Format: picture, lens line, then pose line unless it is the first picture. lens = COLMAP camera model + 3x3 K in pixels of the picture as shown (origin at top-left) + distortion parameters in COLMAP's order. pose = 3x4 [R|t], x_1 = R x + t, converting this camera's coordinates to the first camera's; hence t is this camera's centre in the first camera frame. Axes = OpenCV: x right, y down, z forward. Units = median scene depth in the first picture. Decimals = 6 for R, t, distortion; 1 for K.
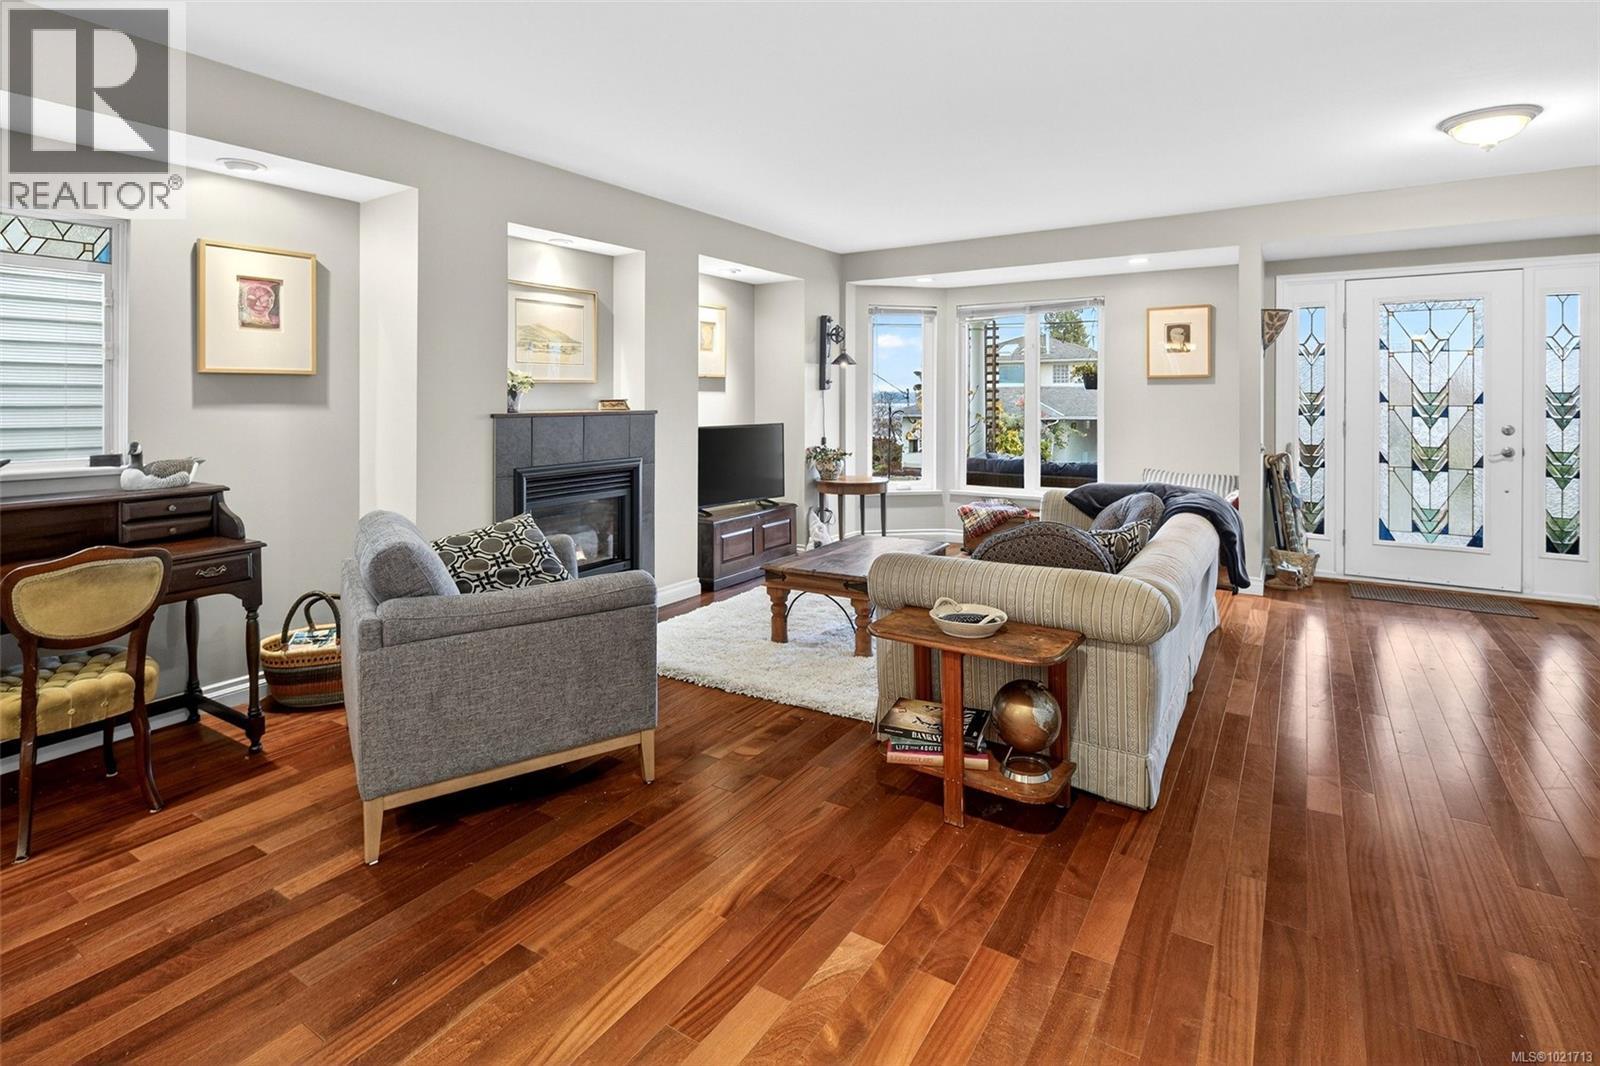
lens RADIAL K [[781.0, 0, 796.6], [0, 781.0, 400.1], [0, 0, 1]] dist [0.007859, -0.005175]
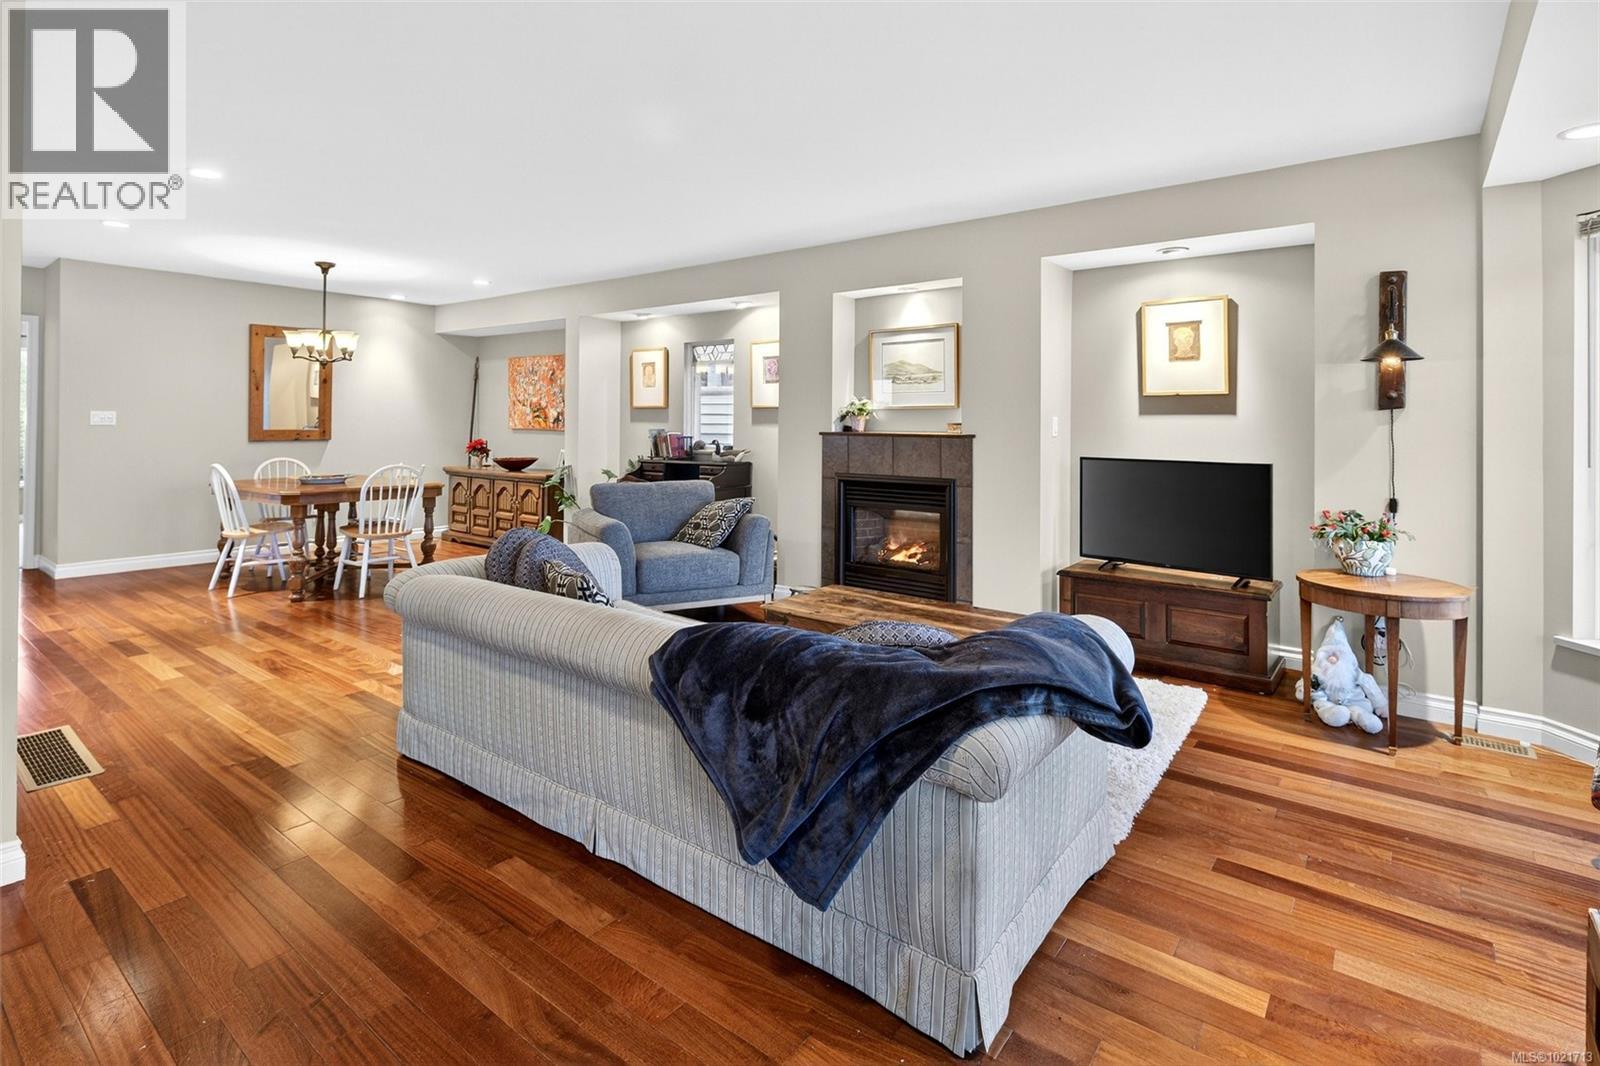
lens RADIAL K [[781.0, 0, 809.9], [0, 781.0, 412.0], [0, 0, 1]] dist [0.007859, -0.005175]
pose [[-0.082464, -0.009617, -0.996548, 0.861517], [-0.008149, 0.999927, -0.008976, -0.005268], [0.996561, 0.007381, -0.082536, 0.924752]]
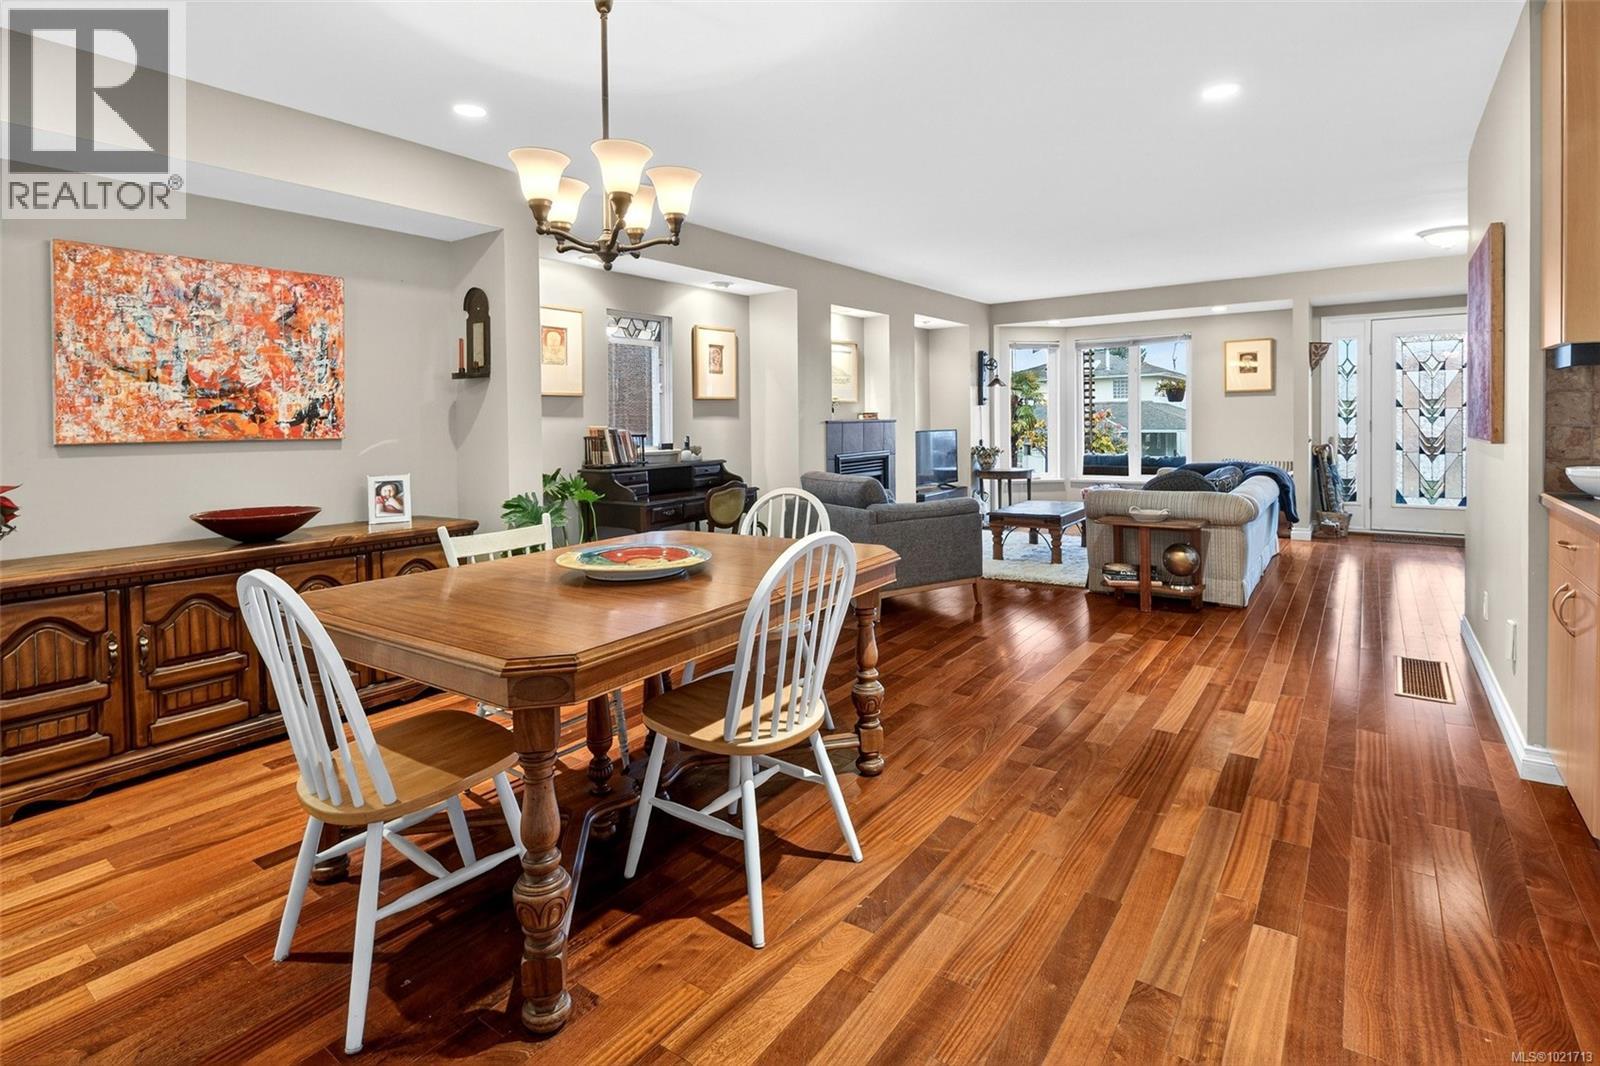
lens RADIAL K [[784.5, 0, 795.2], [0, 784.5, 435.5], [0, 0, 1]] dist [0.004780, -0.002250]
pose [[0.998251, -0.014536, -0.057307, -0.303414], [0.015646, 0.999698, 0.018972, 0.013247], [0.057014, -0.019836, 0.998176, -0.563466]]
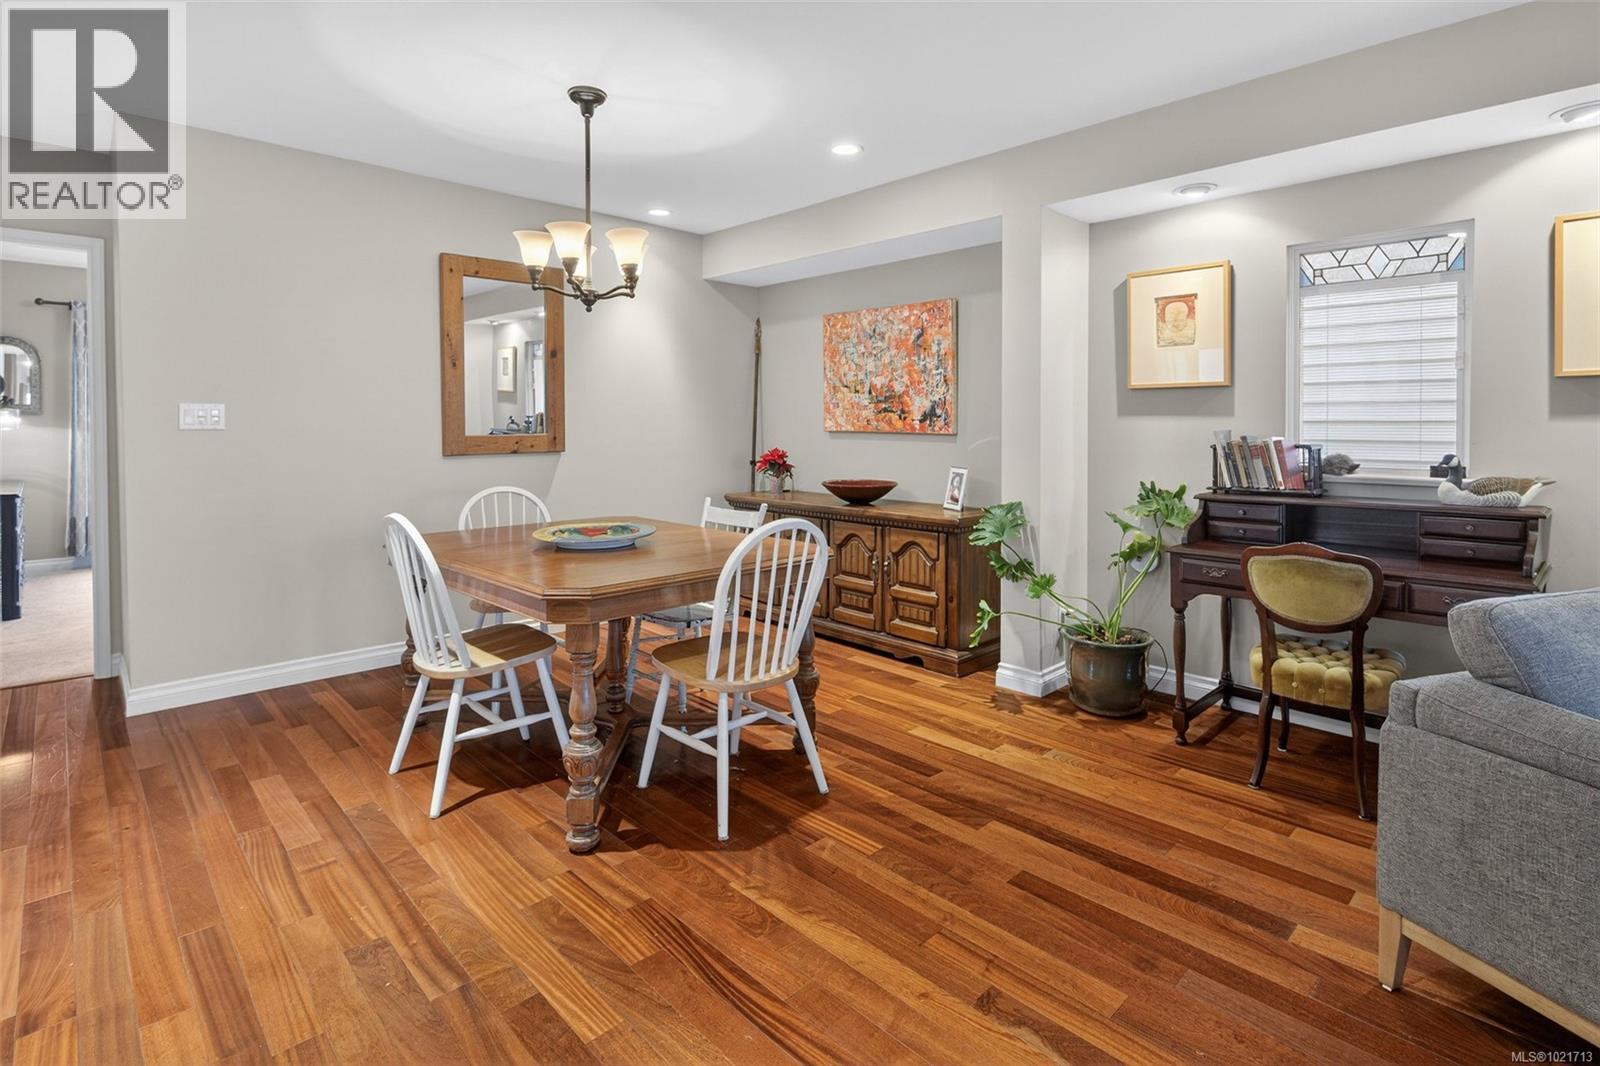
lens RADIAL K [[781.0, 0, 810.8], [0, 781.0, 437.9], [0, 0, 1]] dist [0.007859, -0.005175]
pose [[-0.228177, 0.021955, -0.973372, 0.167713], [0.000748, 0.999749, 0.022375, 0.007655], [0.973619, 0.004377, -0.228137, 0.291526]]
